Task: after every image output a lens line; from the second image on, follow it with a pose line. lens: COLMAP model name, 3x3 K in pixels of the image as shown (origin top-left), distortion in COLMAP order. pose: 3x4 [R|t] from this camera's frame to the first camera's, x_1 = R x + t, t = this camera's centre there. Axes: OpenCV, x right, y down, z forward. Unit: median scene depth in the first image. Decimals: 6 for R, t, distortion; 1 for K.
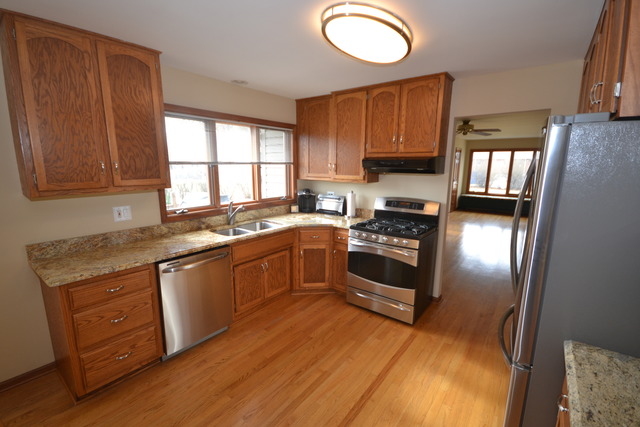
lens RADIAL K [[284.5, 0, 318.1], [0, 284.5, 216.6], [0, 0, 1]] dist [0.003727, -0.006045]
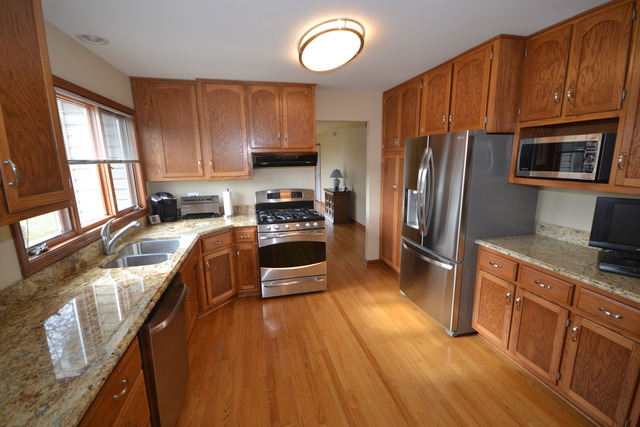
lens RADIAL K [[284.5, 0, 318.1], [0, 284.5, 216.6], [0, 0, 1]] dist [0.003727, -0.006045]
pose [[0.625271, -0.172809, 0.761034, -0.489746], [0.165655, 0.982342, 0.086958, -0.035288], [-0.762624, 0.071697, 0.642857, 0.190664]]
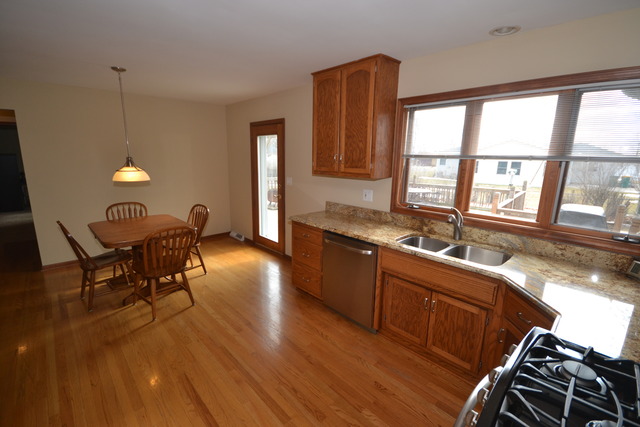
lens RADIAL K [[284.5, 0, 318.1], [0, 284.5, 216.6], [0, 0, 1]] dist [0.003727, -0.006045]
pose [[-0.151042, 0.197767, -0.968542, 0.456944], [-0.199468, 0.953532, 0.225809, -0.124580], [0.968193, 0.227300, -0.104576, 0.706537]]
